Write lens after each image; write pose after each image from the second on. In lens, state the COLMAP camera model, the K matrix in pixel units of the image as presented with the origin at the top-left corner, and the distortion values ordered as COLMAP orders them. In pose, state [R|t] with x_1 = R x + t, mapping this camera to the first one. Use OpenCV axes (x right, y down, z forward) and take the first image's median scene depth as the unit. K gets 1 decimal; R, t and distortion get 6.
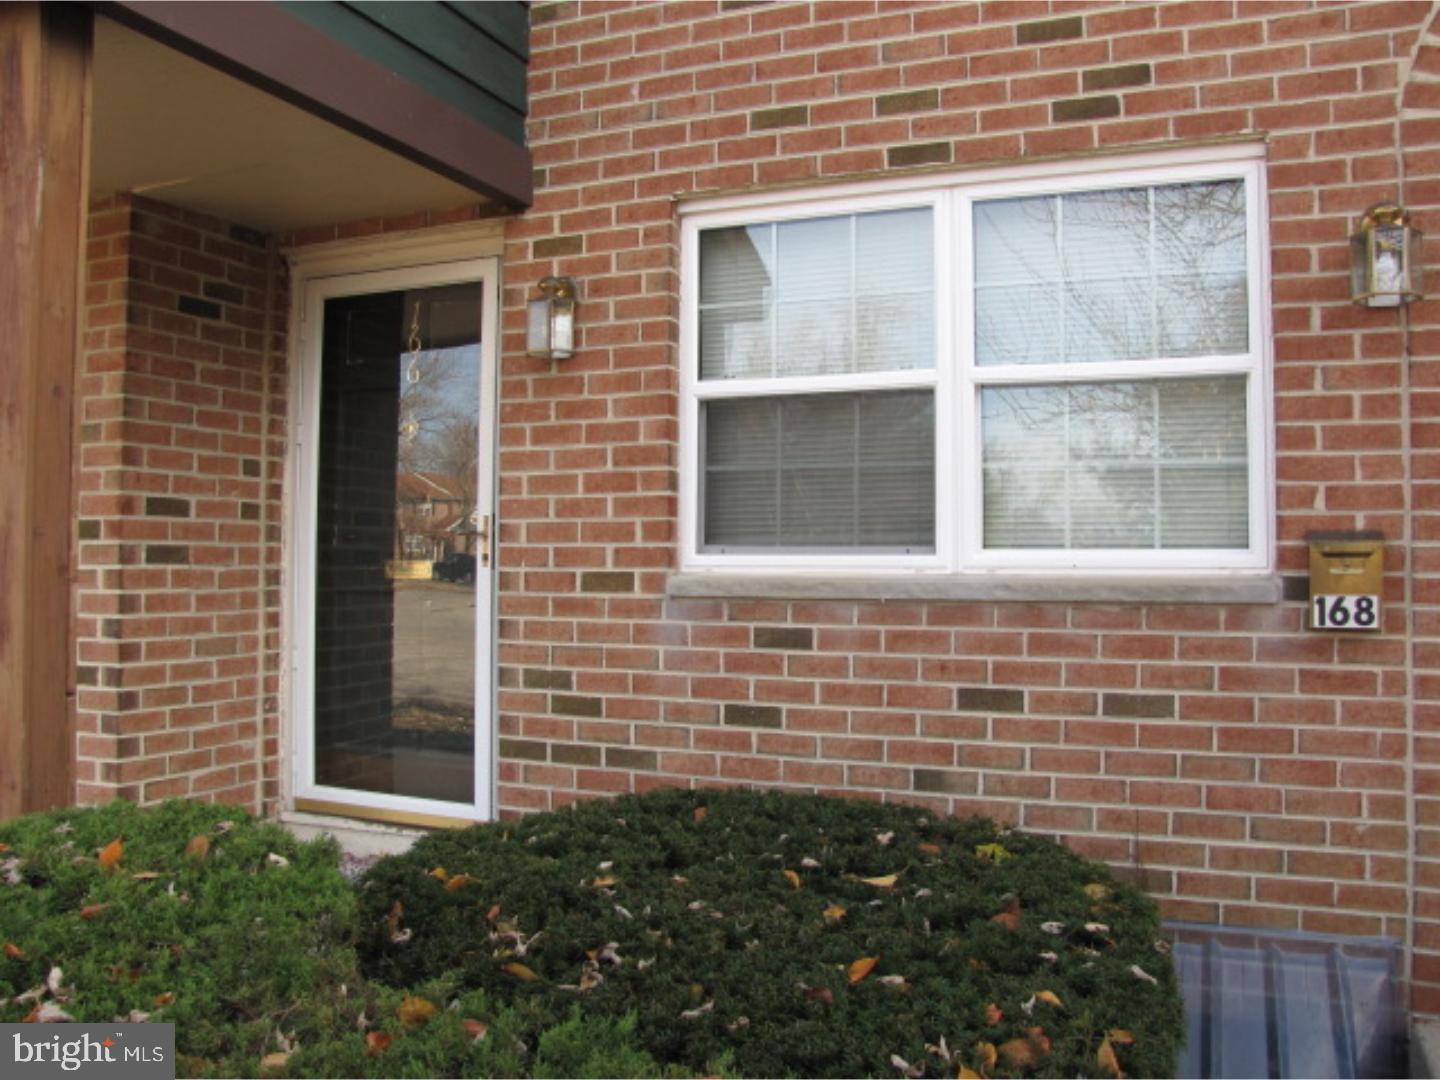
lens RADIAL K [[1207.5, 0, 747.2], [0, 1207.5, 519.6], [0, 0, 1]] dist [-0.158361, 0.118467]
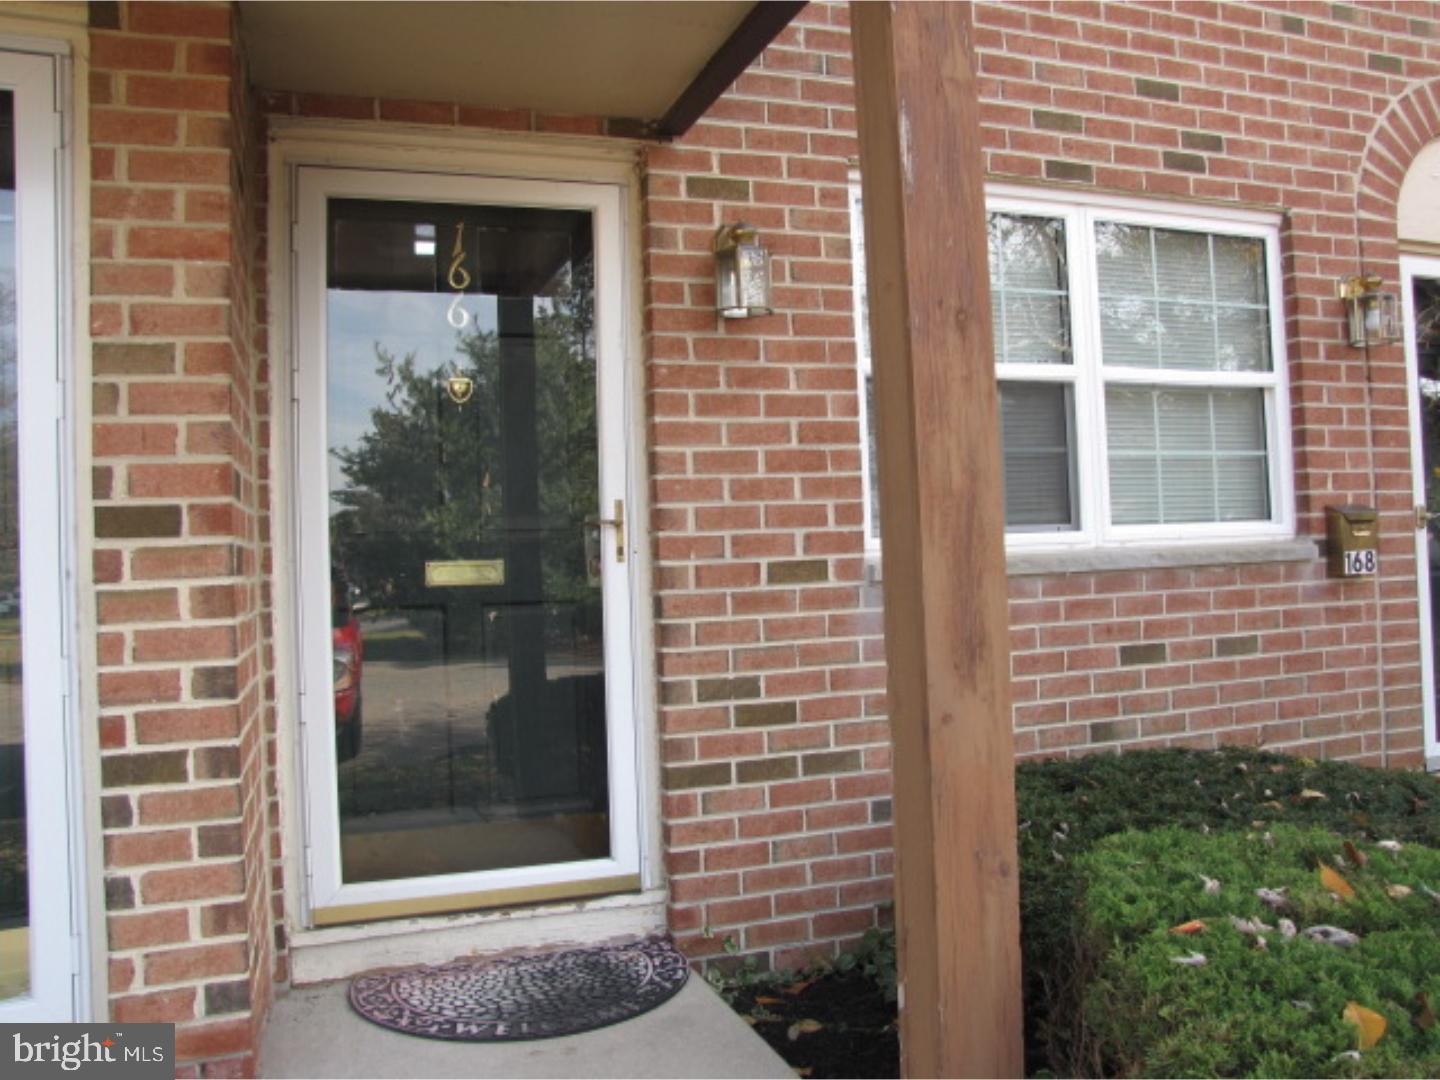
lens RADIAL K [[1207.5, 0, 741.7], [0, 1207.5, 522.4], [0, 0, 1]] dist [-0.158361, 0.118467]
pose [[0.735566, -0.012030, 0.677346, -0.802948], [0.016742, 0.999860, -0.000423, 0.015586], [-0.677246, 0.011651, 0.735665, 0.385977]]
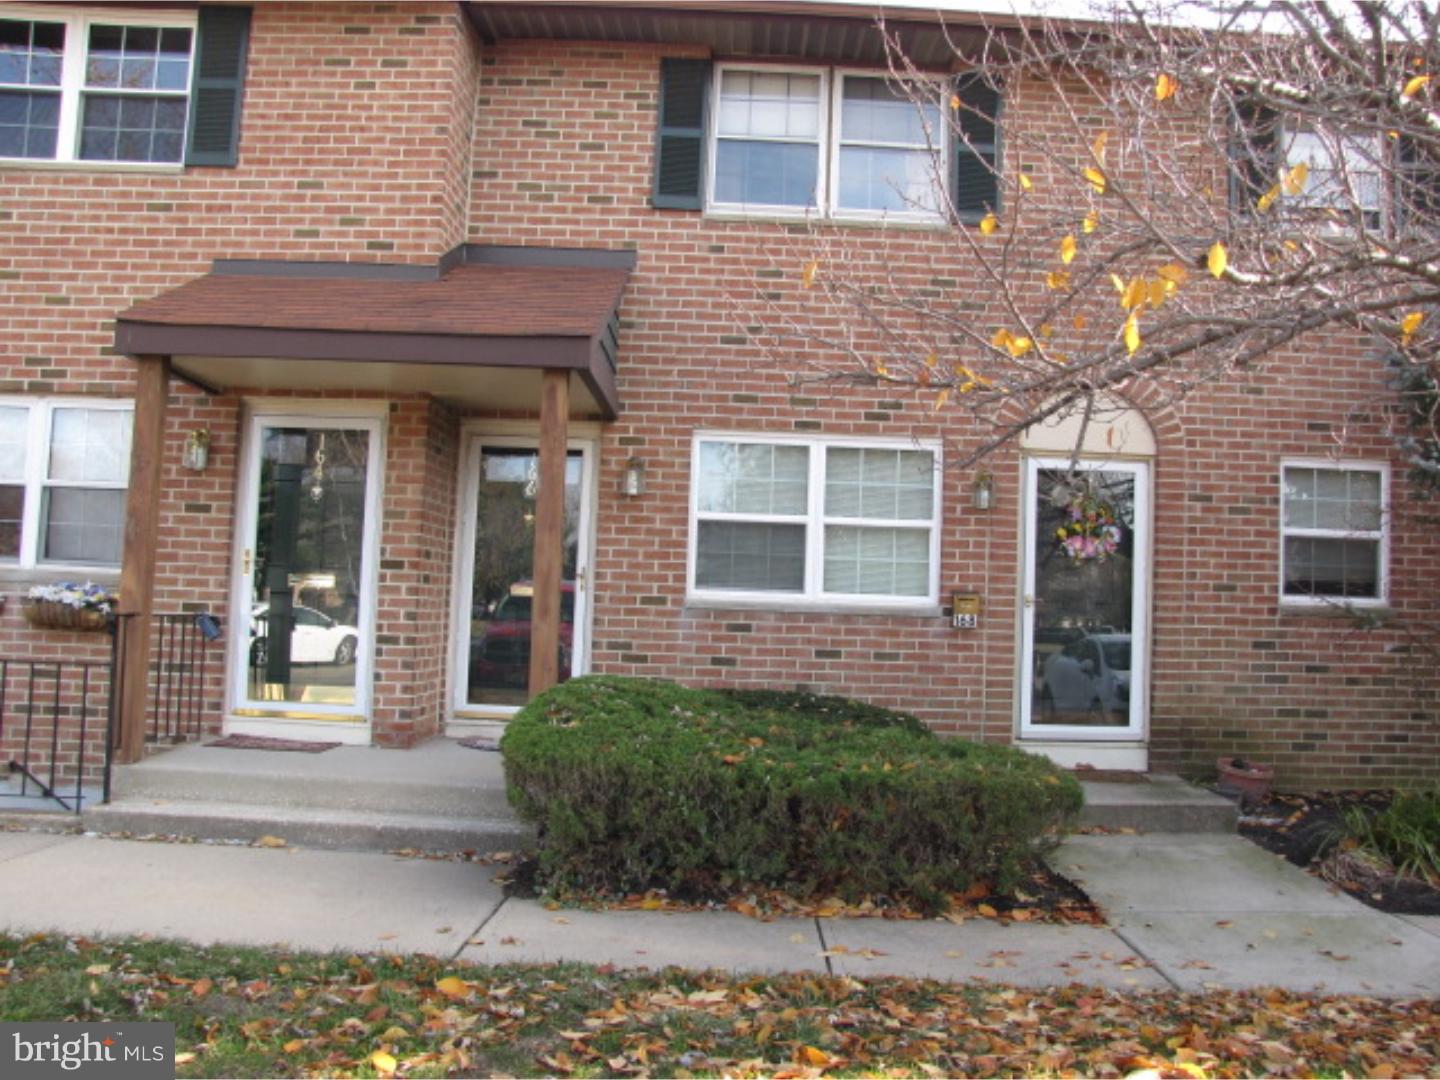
lens RADIAL K [[1207.5, 0, 728.0], [0, 1207.5, 535.7], [0, 0, 1]] dist [-0.158361, 0.118467]
pose [[0.927642, 0.055032, 0.369395, -0.849039], [-0.047431, 0.998435, -0.029637, -0.007728], [-0.370448, 0.009972, 0.928800, -1.133321]]
